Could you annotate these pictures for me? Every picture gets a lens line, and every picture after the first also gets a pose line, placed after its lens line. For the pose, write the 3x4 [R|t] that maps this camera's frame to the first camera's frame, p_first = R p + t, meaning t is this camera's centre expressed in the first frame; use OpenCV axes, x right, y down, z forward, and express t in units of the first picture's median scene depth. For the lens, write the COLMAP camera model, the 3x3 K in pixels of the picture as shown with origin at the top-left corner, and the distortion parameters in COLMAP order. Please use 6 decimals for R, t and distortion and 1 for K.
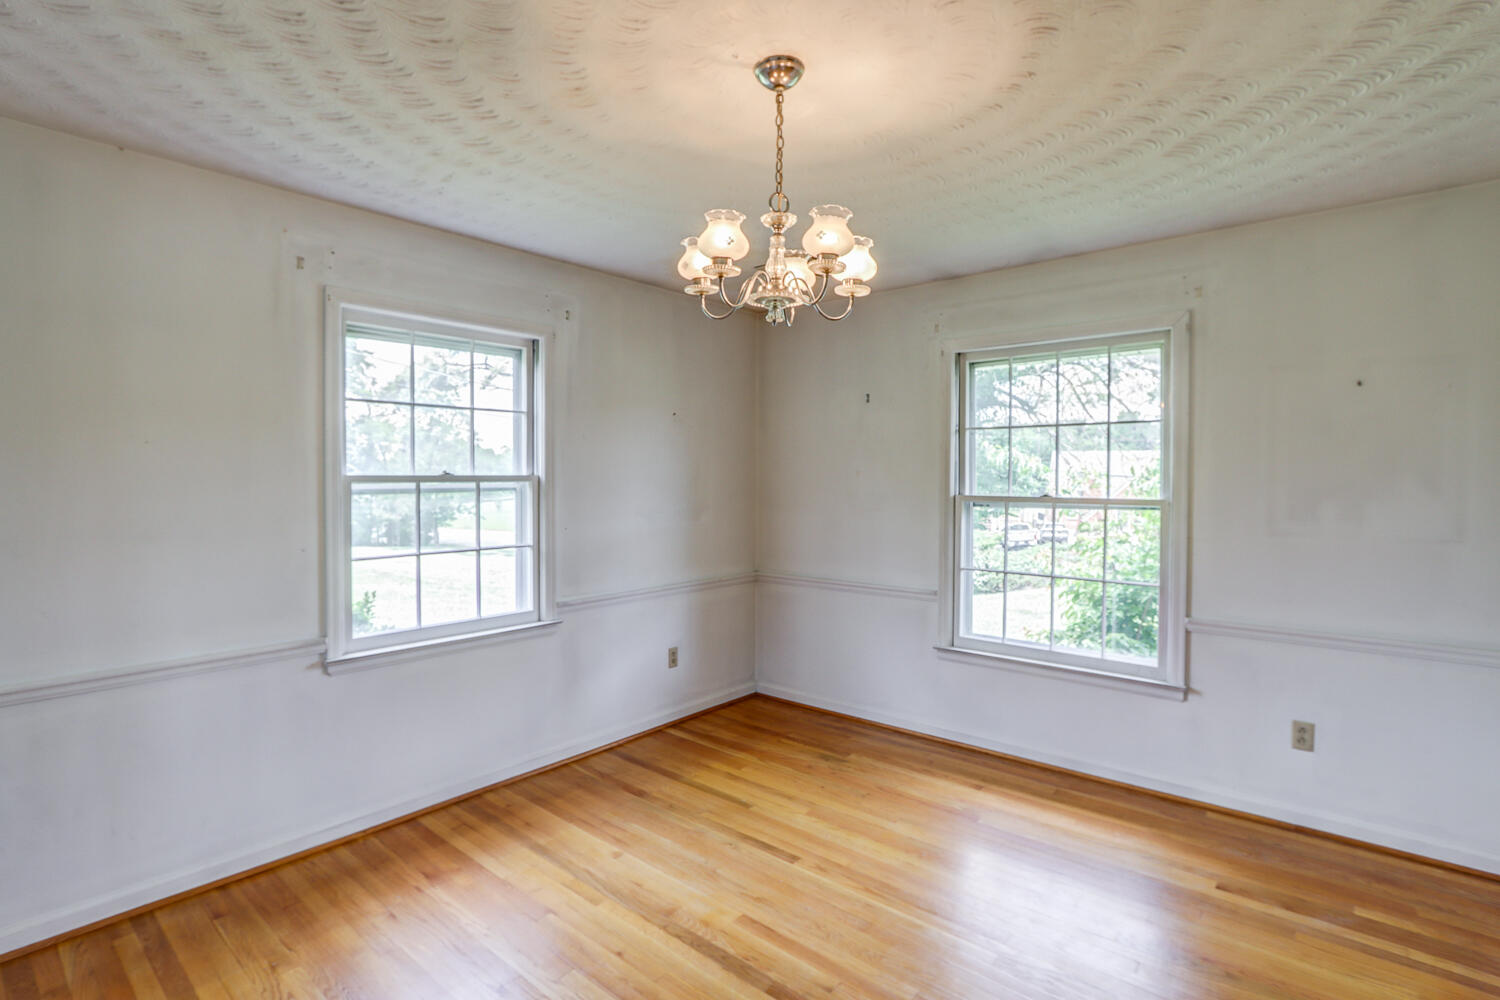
lens RADIAL K [[696.8, 0, 735.3], [0, 696.8, 487.2], [0, 0, 1]] dist [-0.016394, 0.000995]
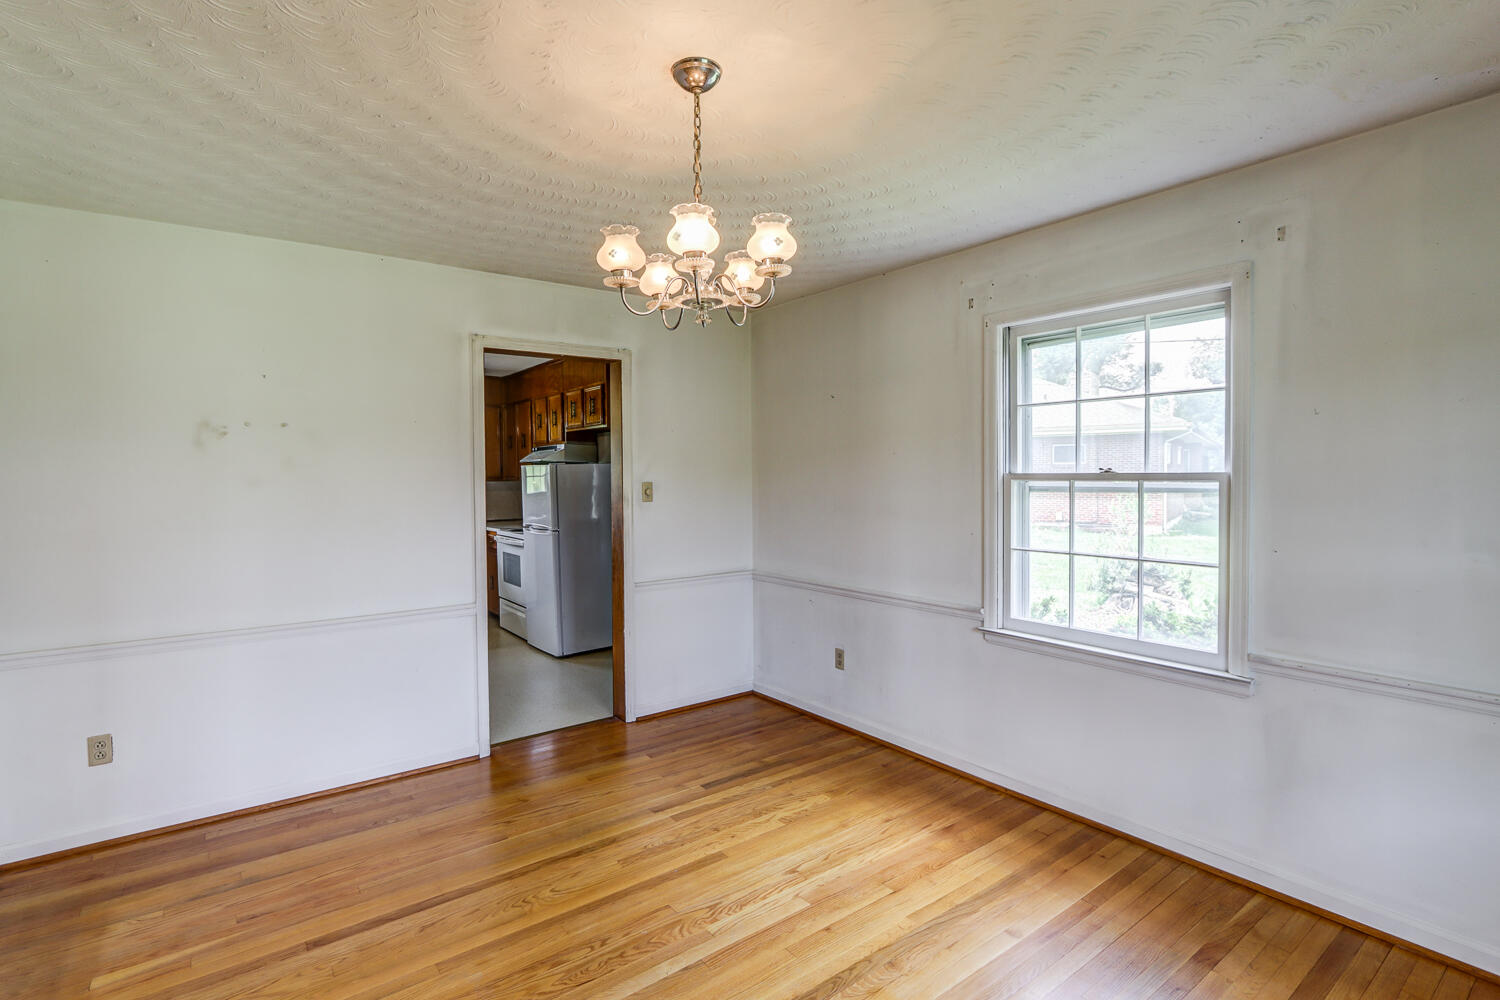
lens RADIAL K [[696.8, 0, 735.3], [0, 696.8, 487.2], [0, 0, 1]] dist [-0.016394, 0.000995]
pose [[-0.185240, 0.018263, -0.982524, 0.637104], [-0.011060, 0.999725, 0.020668, -0.013278], [0.982631, 0.014695, -0.184987, 0.756102]]
